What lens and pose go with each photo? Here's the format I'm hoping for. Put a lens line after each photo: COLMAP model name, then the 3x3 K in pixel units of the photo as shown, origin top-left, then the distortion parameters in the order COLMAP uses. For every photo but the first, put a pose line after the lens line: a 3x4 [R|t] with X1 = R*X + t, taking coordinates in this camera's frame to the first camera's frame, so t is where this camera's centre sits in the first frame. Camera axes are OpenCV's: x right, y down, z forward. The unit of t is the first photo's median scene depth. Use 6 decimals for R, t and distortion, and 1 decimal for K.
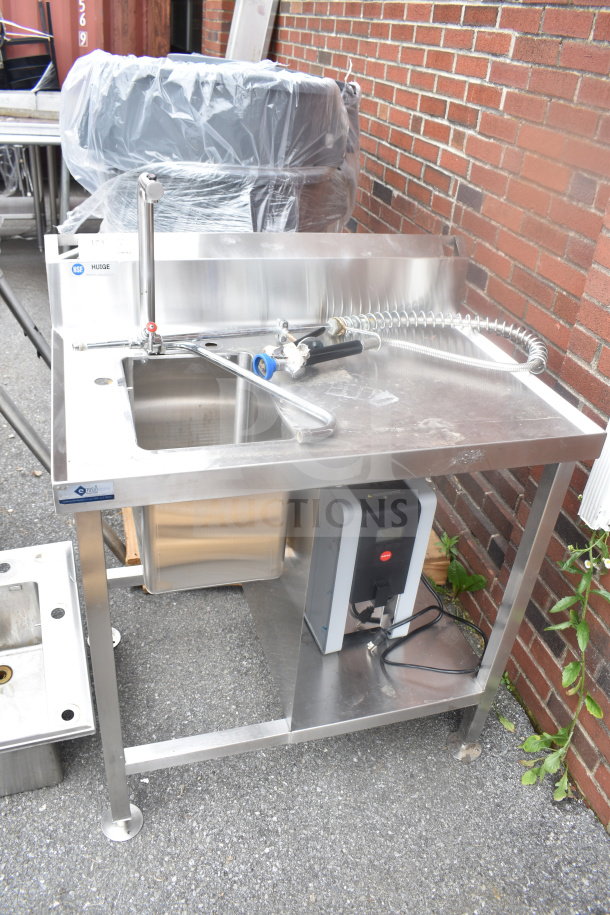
lens RADIAL K [[707.1, 0, 305.0], [0, 707.1, 455.5], [0, 0, 1]] dist [-0.102823, 0.023845]
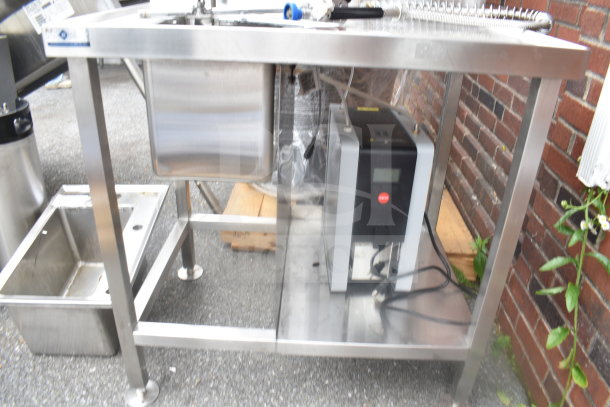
lens RADIAL K [[471.4, 0, 305.5], [0, 471.4, 200.9], [0, 0, 1]] dist [-0.102823, 0.023845]
pose [[0.949708, 0.097583, -0.297543, 0.193501], [-0.126784, 0.988664, -0.080430, 0.196605], [0.286322, 0.114109, 0.951314, 0.232446]]
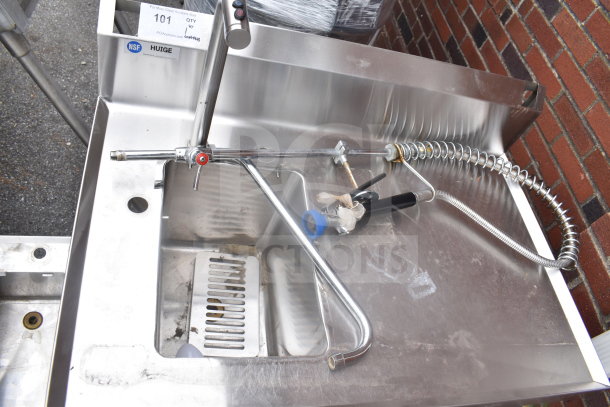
lens RADIAL K [[471.4, 0, 307.5], [0, 471.4, 204.1], [0, 0, 1]] dist [-0.102823, 0.023845]
pose [[0.961399, 0.263392, 0.079598, -0.094103], [-0.274851, 0.905645, 0.322899, -0.268169], [0.012962, -0.332313, 0.943080, 0.327721]]
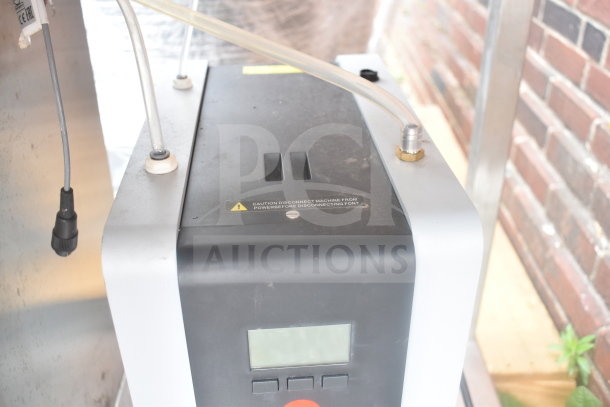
lens RADIAL K [[608.4, 0, 303.9], [0, 608.4, 199.7], [0, 0, 1]] dist [-0.069762, 0.000000]
pose [[0.961289, 0.055187, -0.269960, 0.160034], [-0.064068, 0.997652, -0.024189, 0.050138], [0.267992, 0.040549, 0.962568, 0.661425]]
